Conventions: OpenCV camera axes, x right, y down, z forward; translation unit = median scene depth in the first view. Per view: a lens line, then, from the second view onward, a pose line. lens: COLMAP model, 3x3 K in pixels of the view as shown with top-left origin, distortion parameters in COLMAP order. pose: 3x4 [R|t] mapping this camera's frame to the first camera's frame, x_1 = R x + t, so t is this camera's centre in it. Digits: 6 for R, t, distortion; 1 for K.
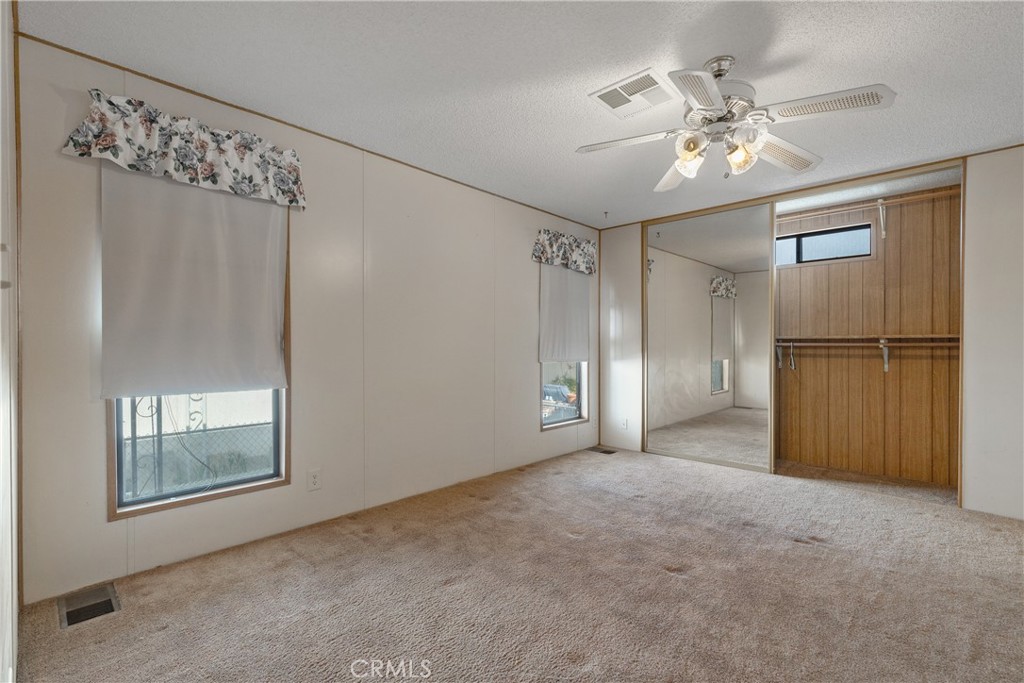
lens RADIAL K [[456.7, 0, 514.9], [0, 456.7, 347.2], [0, 0, 1]] dist [0.007089, -0.000763]
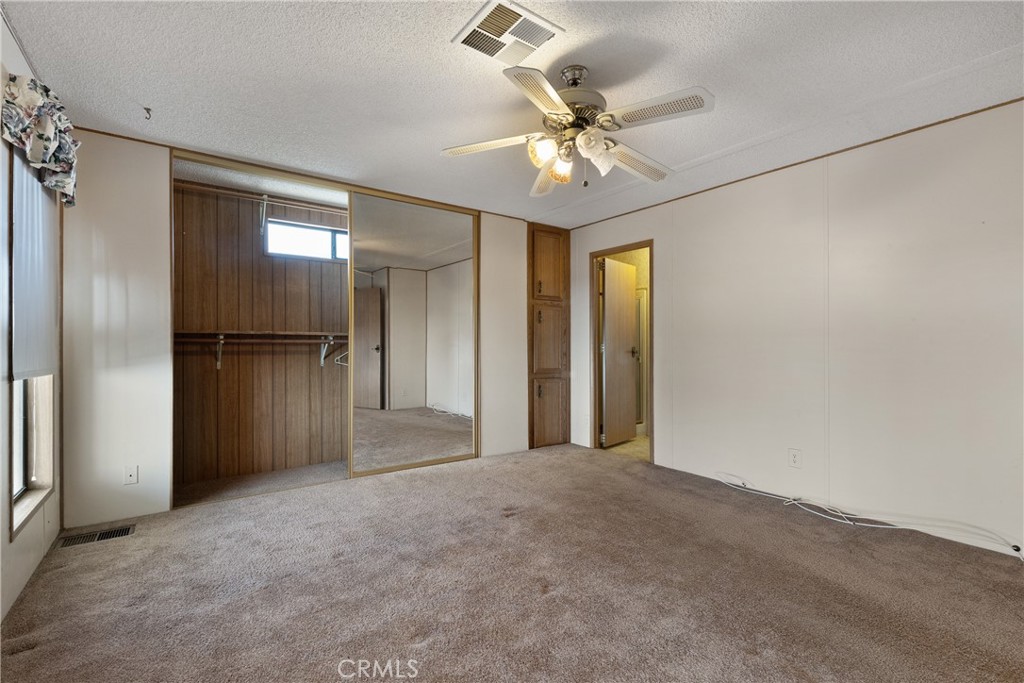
lens RADIAL K [[456.7, 0, 514.9], [0, 456.7, 347.2], [0, 0, 1]] dist [0.007089, -0.000763]
pose [[0.181524, -0.010680, 0.983328, -0.286132], [0.000282, 0.999942, 0.010809, -0.005194], [-0.983386, -0.001684, 0.181517, 0.455546]]
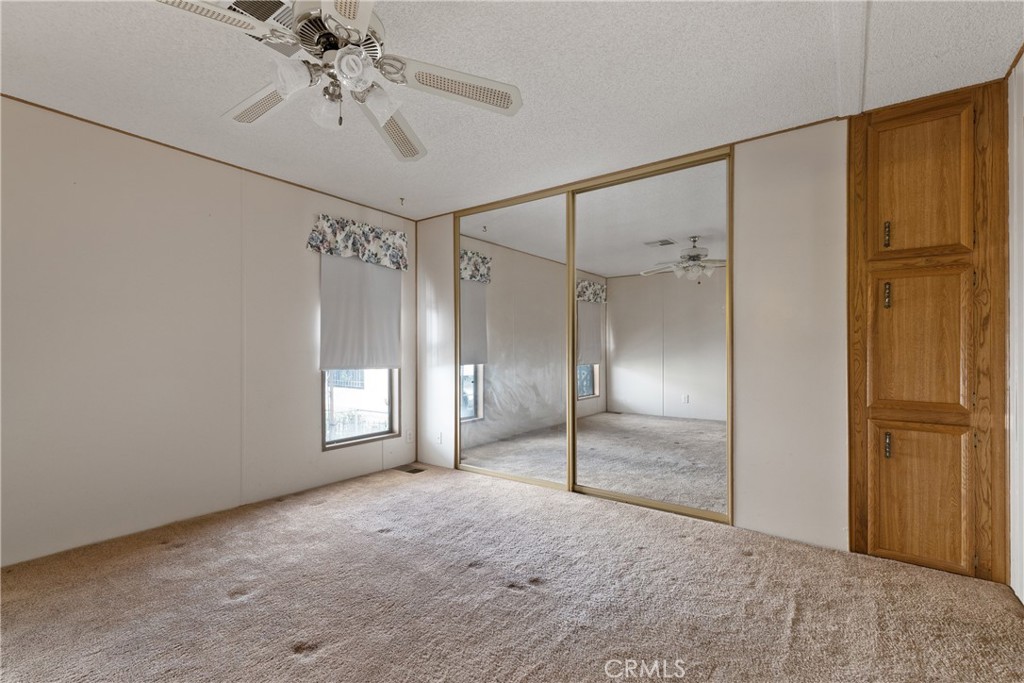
lens RADIAL K [[455.7, 0, 511.4], [0, 455.7, 351.0], [0, 0, 1]] dist [0.012784, -0.000318]
pose [[0.991273, -0.000568, 0.131822, 0.297396], [0.001303, 0.999984, -0.005487, 0.002800], [-0.131817, 0.005610, 0.991258, 0.107573]]
